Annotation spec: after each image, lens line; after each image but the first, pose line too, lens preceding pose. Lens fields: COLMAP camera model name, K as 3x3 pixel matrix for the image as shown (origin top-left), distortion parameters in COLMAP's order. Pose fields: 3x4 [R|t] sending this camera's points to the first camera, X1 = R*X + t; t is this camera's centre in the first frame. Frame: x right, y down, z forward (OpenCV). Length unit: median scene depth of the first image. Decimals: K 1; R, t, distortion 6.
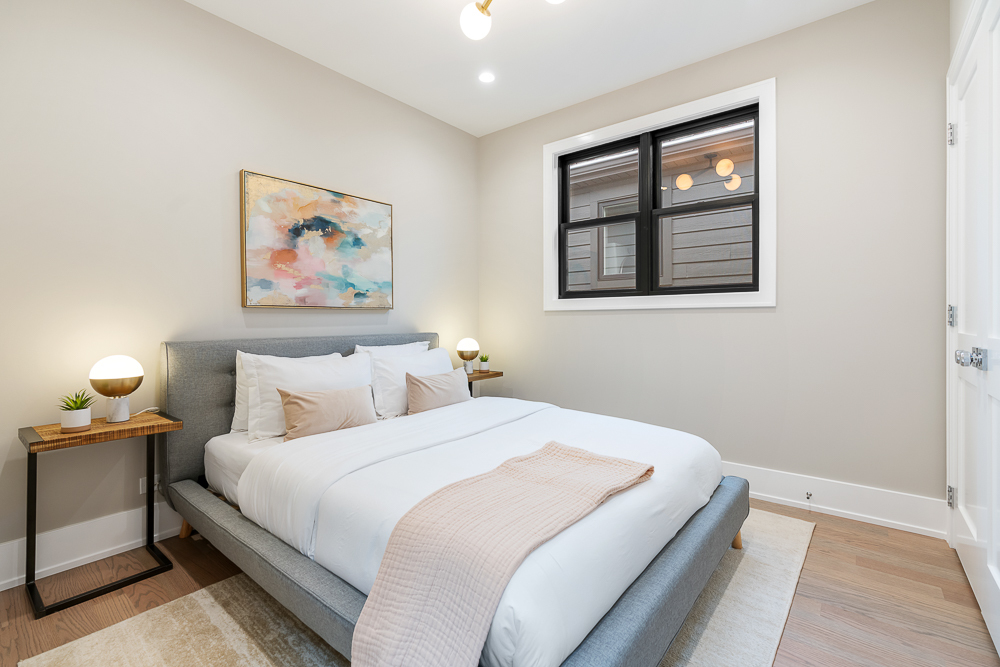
lens RADIAL K [[448.5, 0, 504.3], [0, 448.5, 322.8], [0, 0, 1]] dist [0.011322, 0.000051]
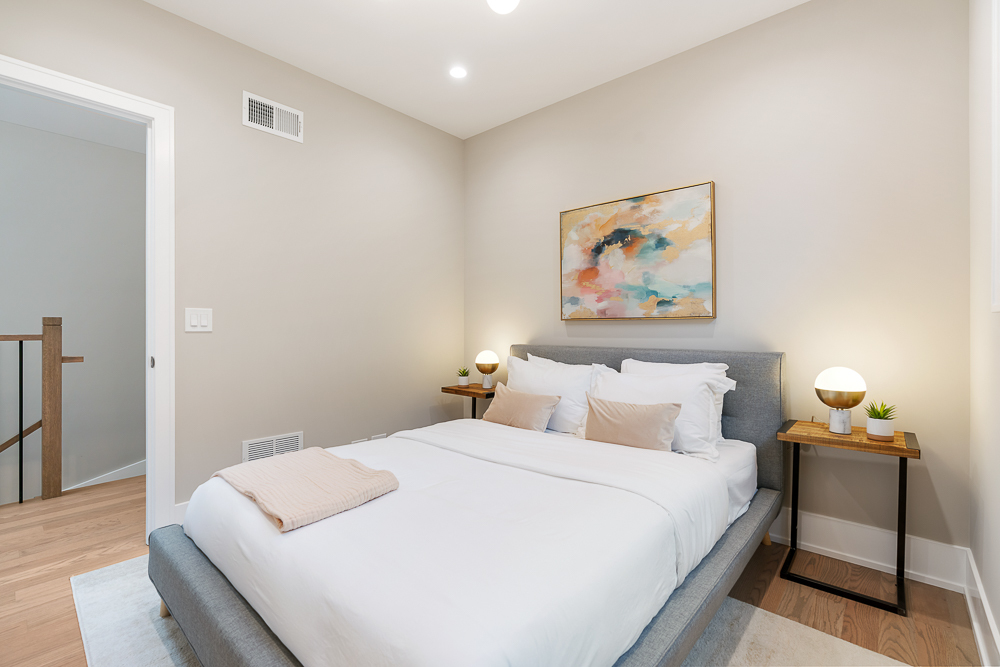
lens RADIAL K [[448.5, 0, 497.5], [0, 448.5, 326.2], [0, 0, 1]] dist [0.011322, 0.000051]
pose [[-0.043066, -0.006162, -0.999053, 0.595112], [-0.013931, 0.999887, -0.005566, -0.008107], [0.998975, 0.013678, -0.043147, 0.758885]]
